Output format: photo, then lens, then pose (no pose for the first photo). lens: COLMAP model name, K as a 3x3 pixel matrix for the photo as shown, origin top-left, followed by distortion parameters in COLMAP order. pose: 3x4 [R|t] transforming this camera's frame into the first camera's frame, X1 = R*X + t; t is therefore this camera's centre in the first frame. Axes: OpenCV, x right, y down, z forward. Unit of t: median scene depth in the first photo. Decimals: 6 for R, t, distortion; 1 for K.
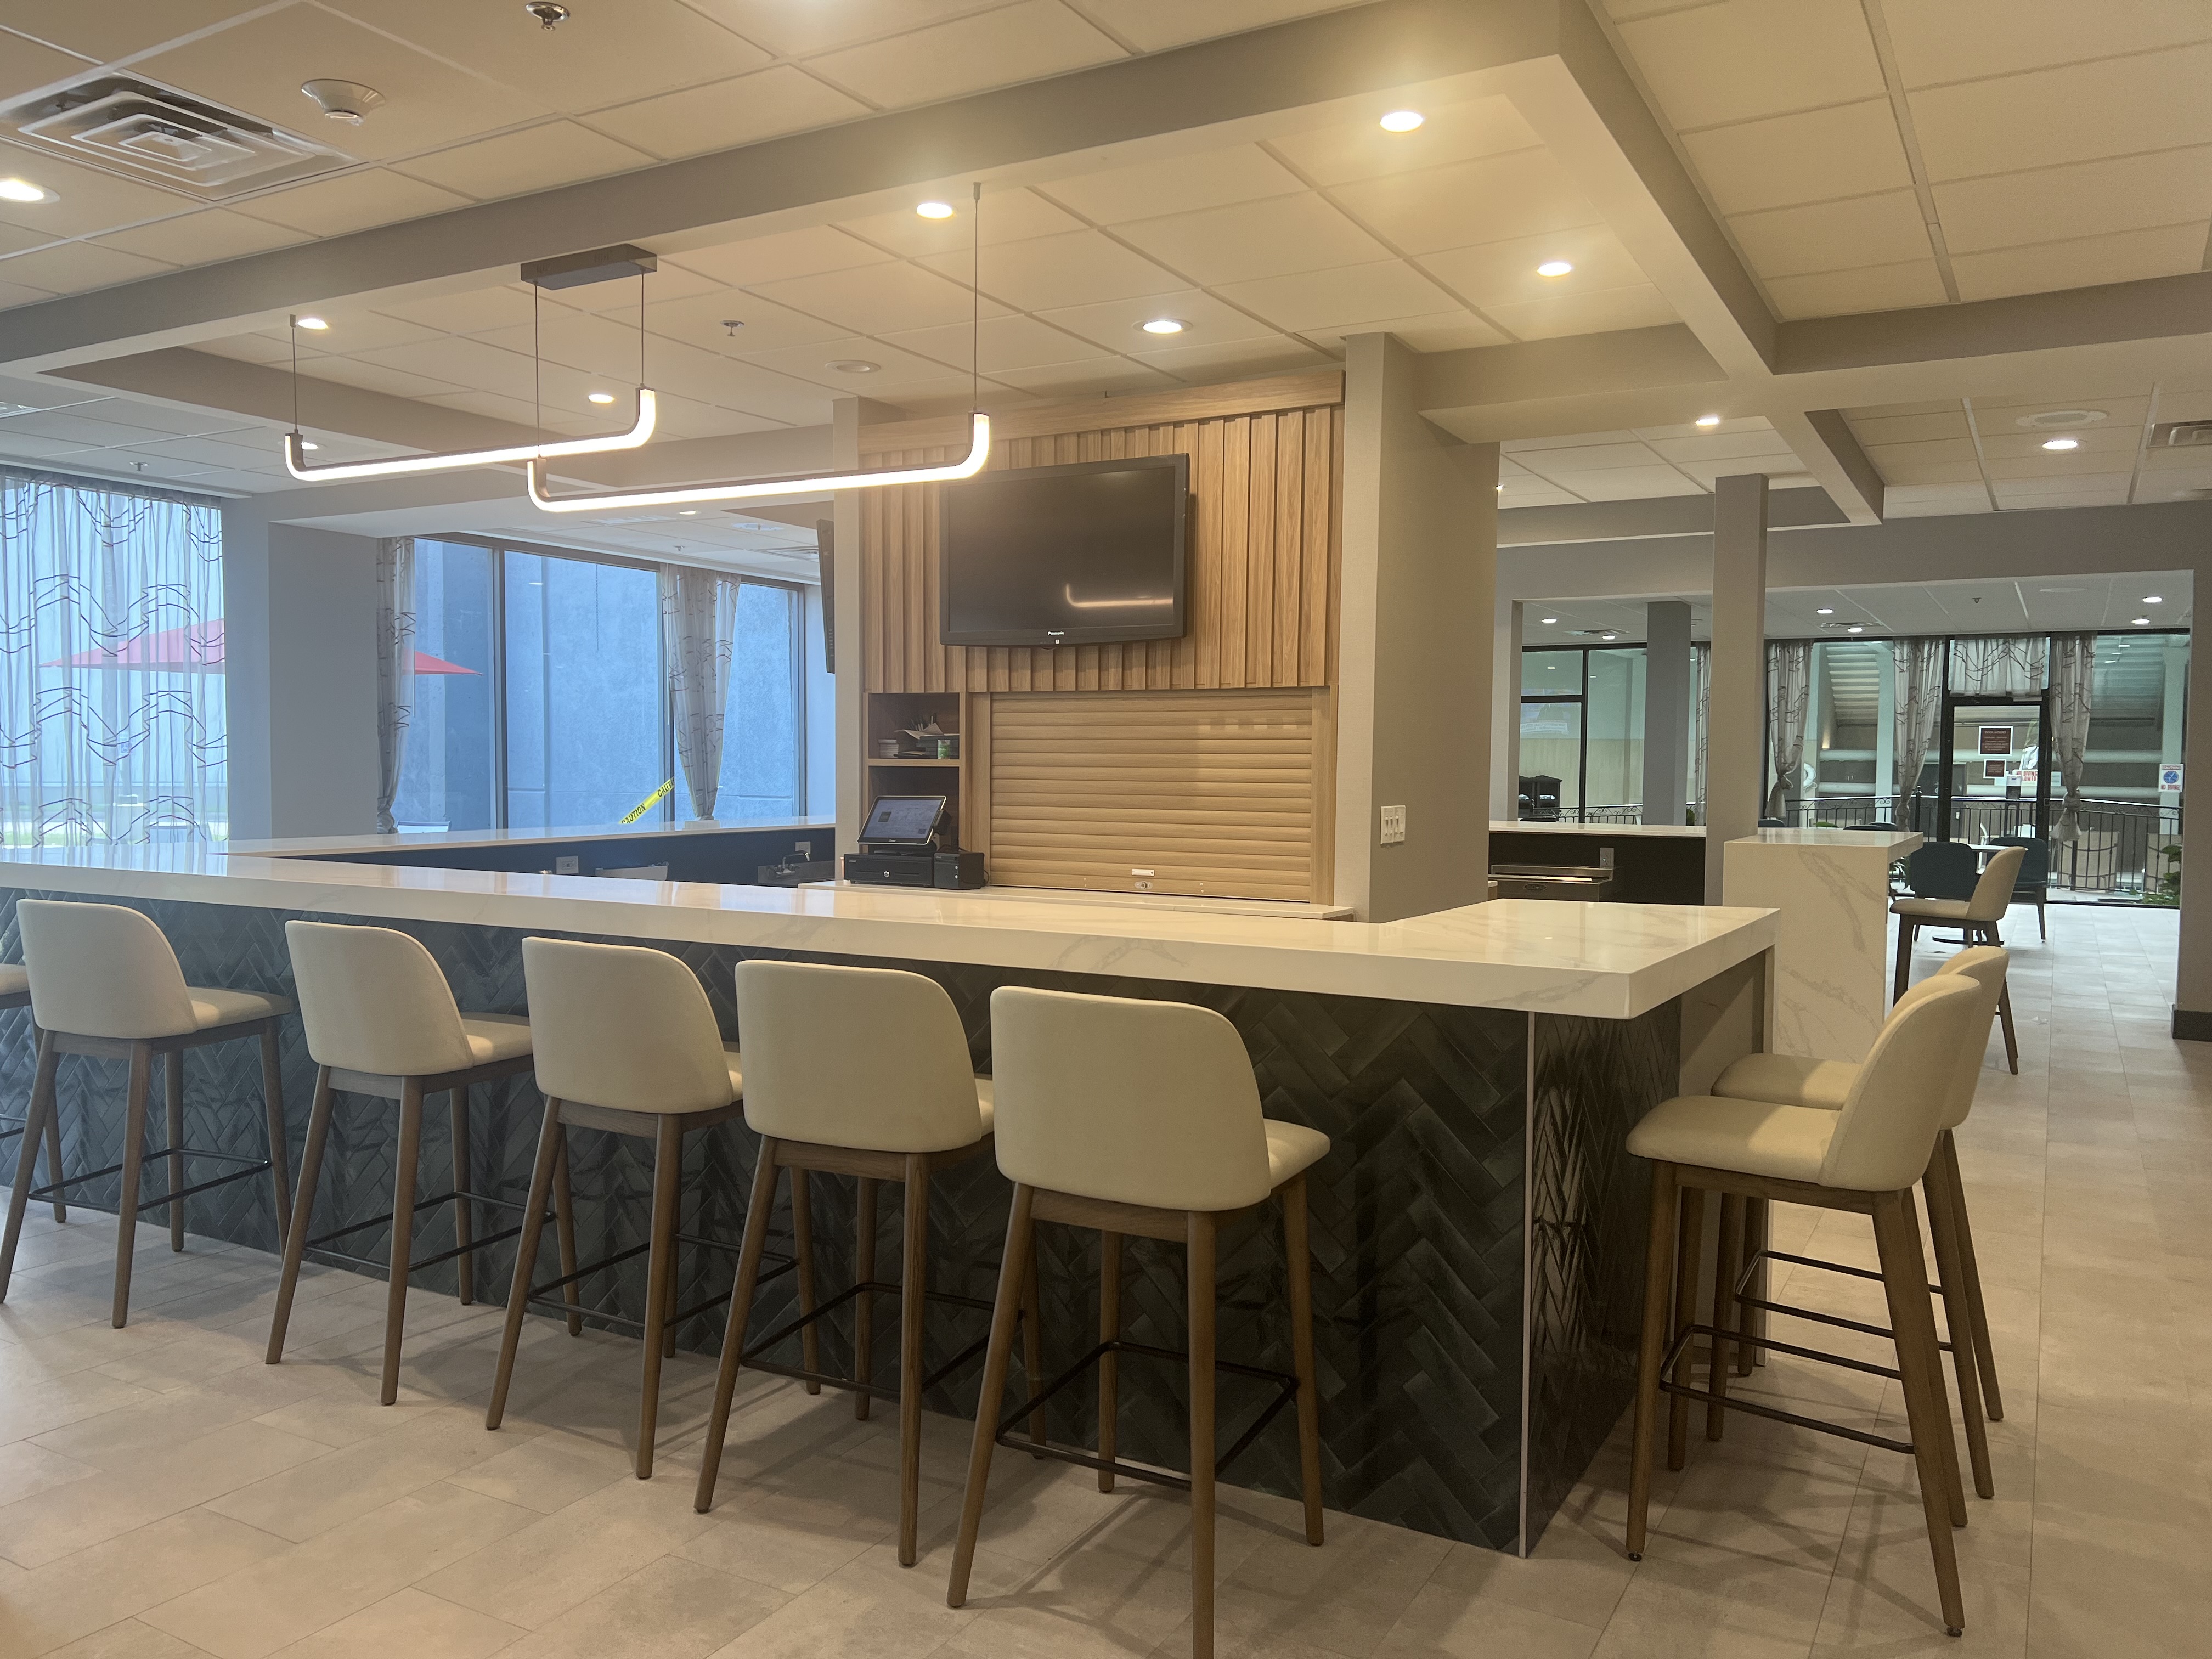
lens RADIAL K [[1635.1, 0, 1101.1], [0, 1635.1, 838.0], [0, 0, 1]] dist [-0.003660, -0.005426]
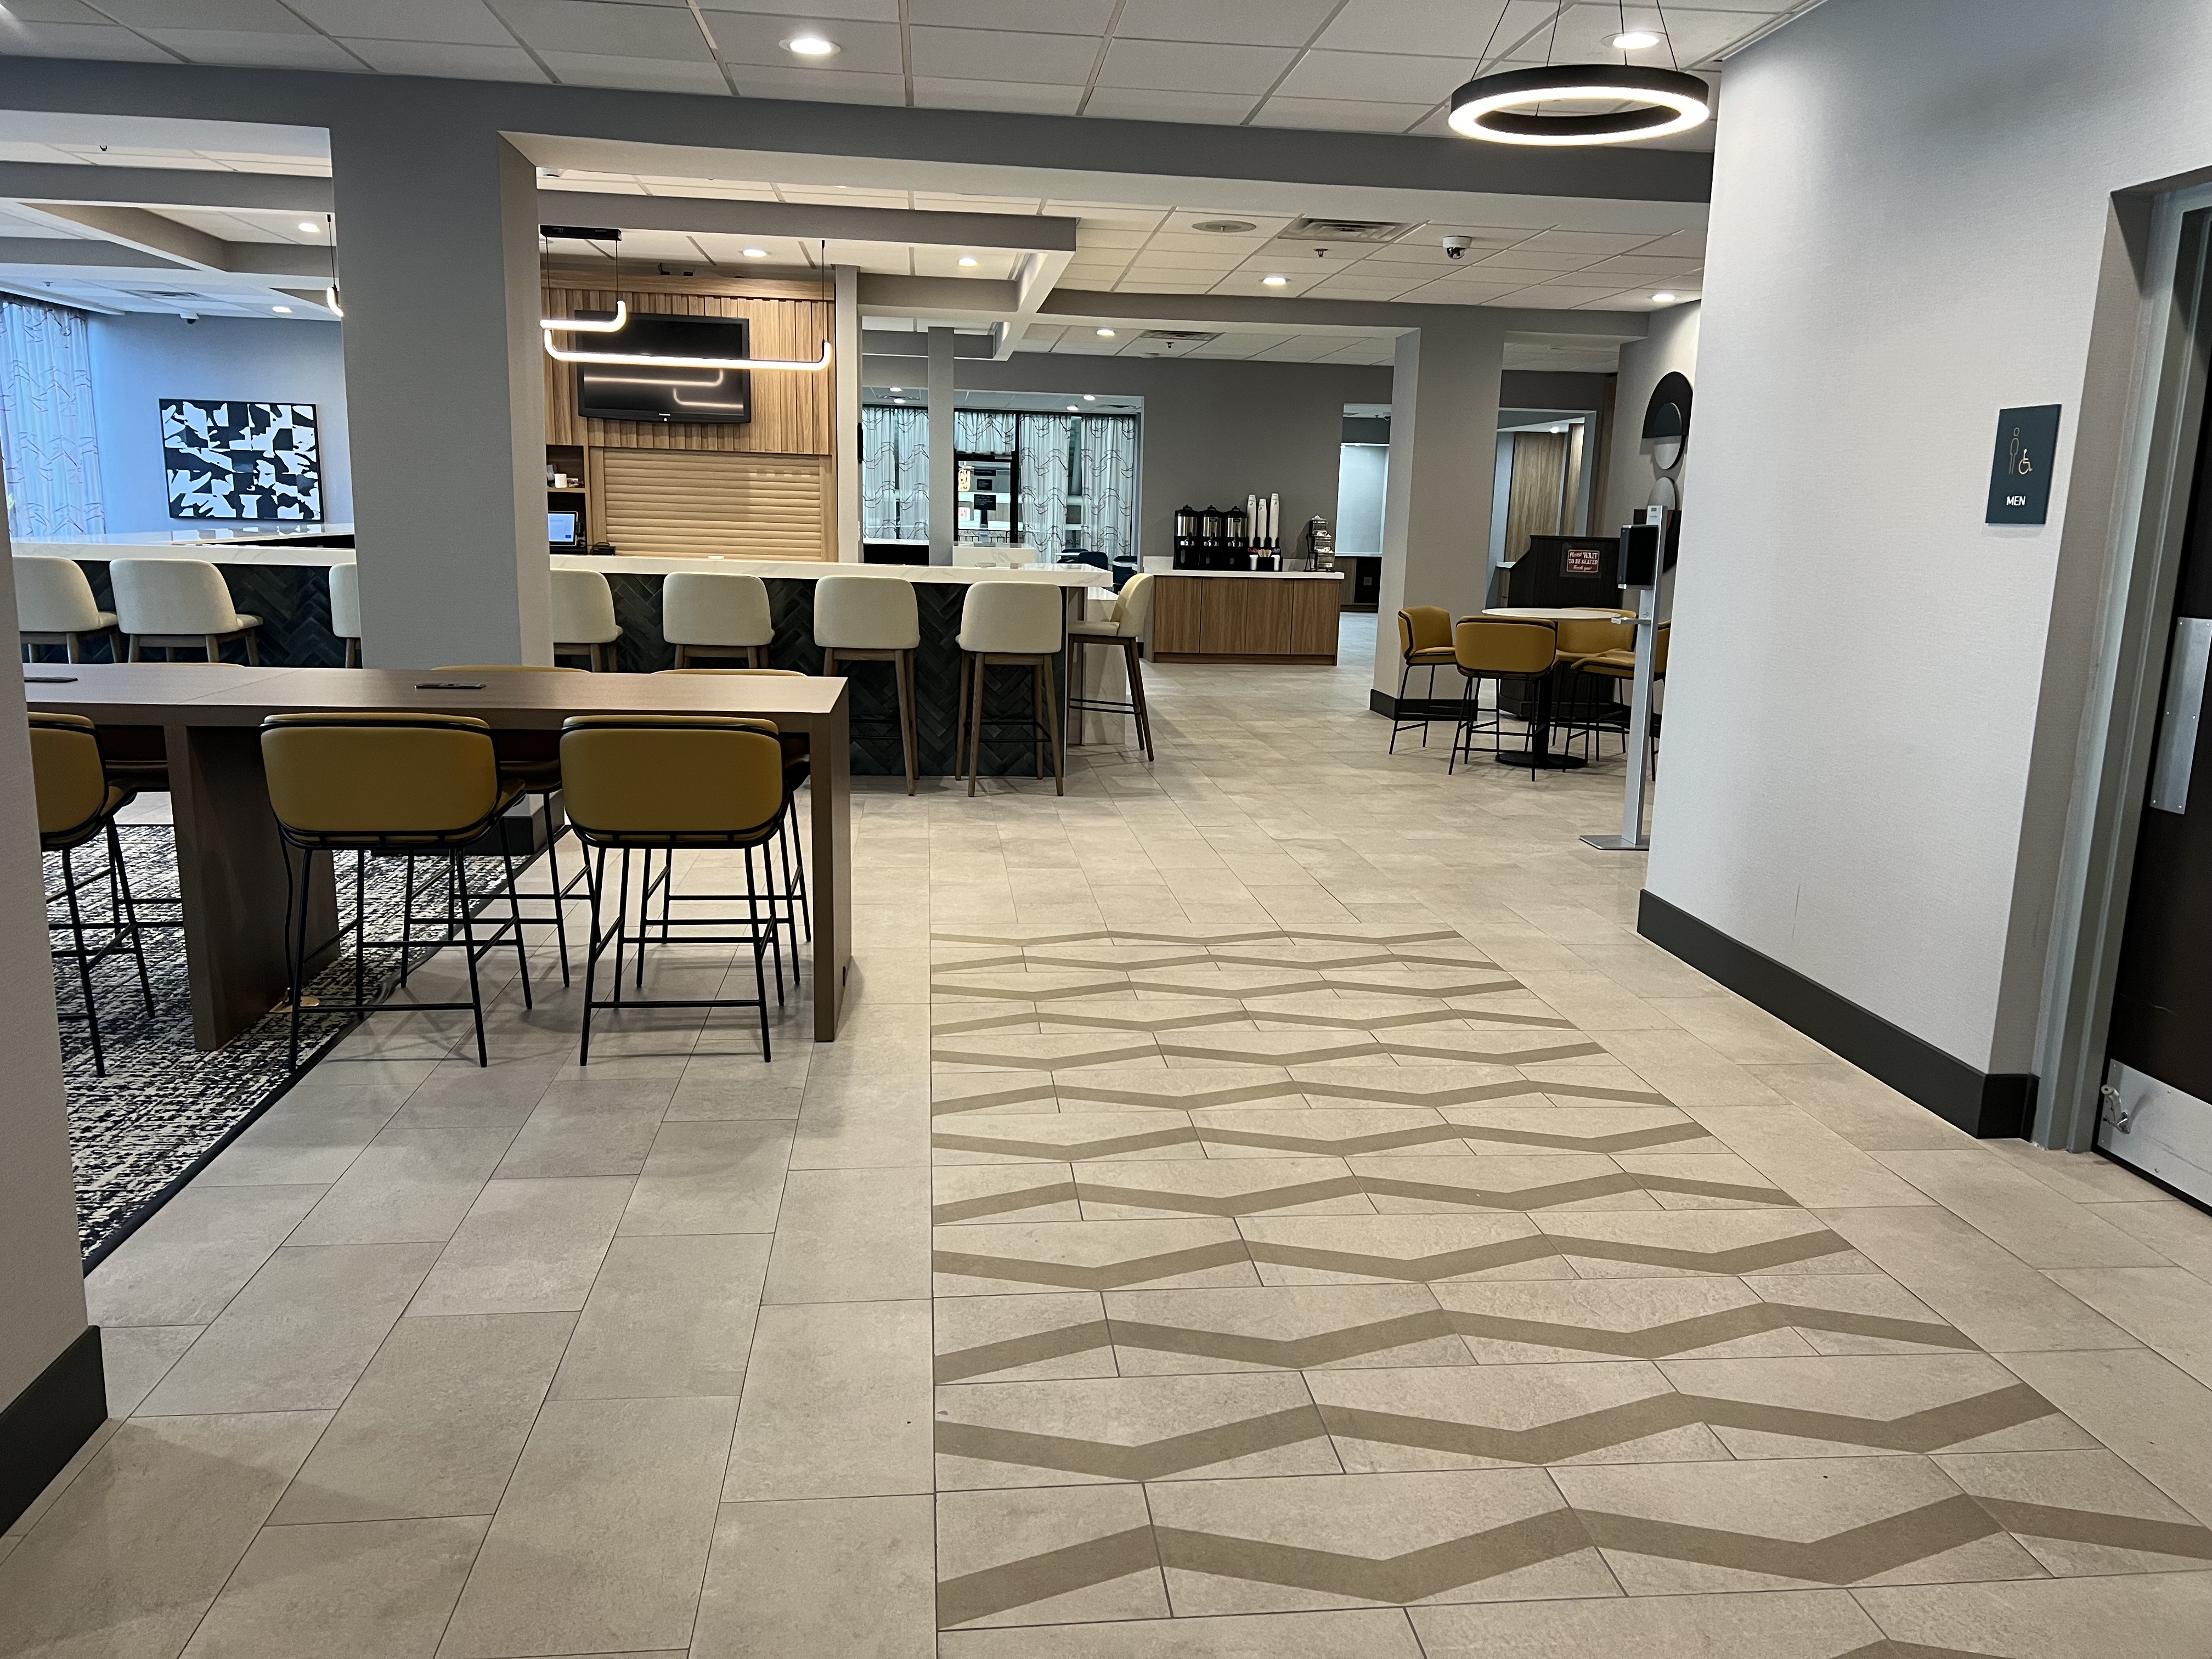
lens RADIAL K [[1635.1, 0, 1114.0], [0, 1635.1, 828.9], [0, 0, 1]] dist [-0.003660, -0.005426]
pose [[0.802090, -0.095980, 0.589441, -0.669338], [0.003768, 0.987794, 0.155717, 0.036677], [-0.597192, -0.122678, 0.792661, -0.662122]]
